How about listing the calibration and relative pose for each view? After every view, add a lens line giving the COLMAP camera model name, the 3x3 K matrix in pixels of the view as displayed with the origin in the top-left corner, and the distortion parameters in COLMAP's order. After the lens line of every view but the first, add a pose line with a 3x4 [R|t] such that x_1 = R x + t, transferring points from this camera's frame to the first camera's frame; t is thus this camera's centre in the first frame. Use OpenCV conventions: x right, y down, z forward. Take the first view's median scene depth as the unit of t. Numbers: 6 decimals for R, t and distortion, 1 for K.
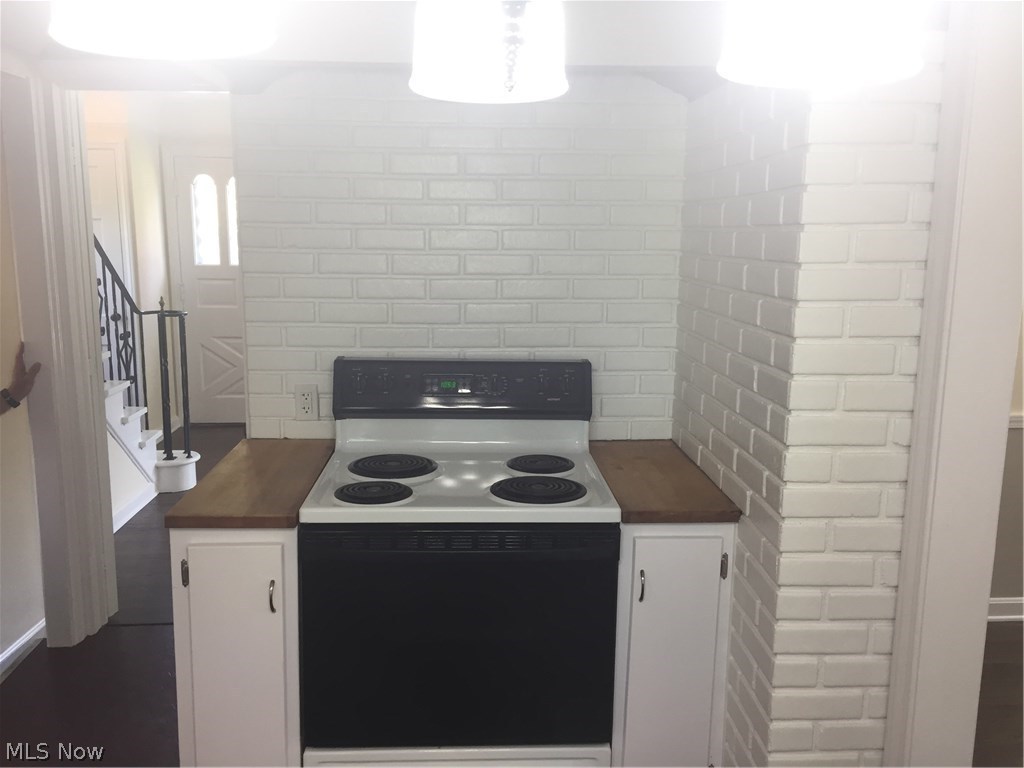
lens RADIAL K [[877.7, 0, 511.2], [0, 877.7, 382.3], [0, 0, 1]] dist [0.064141, -0.008892]
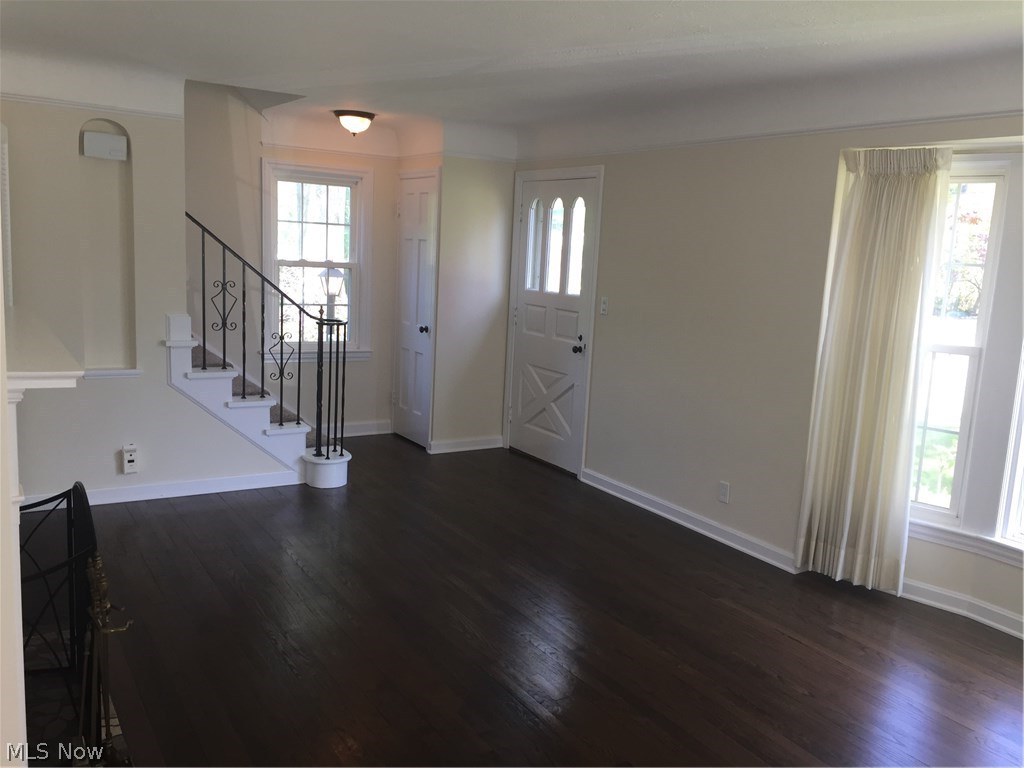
lens RADIAL K [[877.7, 0, 509.1], [0, 877.7, 383.3], [0, 0, 1]] dist [0.064141, -0.008892]
pose [[0.481420, 0.152188, -0.863177, 0.492276], [-0.198325, 0.978183, 0.061853, -0.086519], [0.853758, 0.141412, 0.501099, 0.504091]]
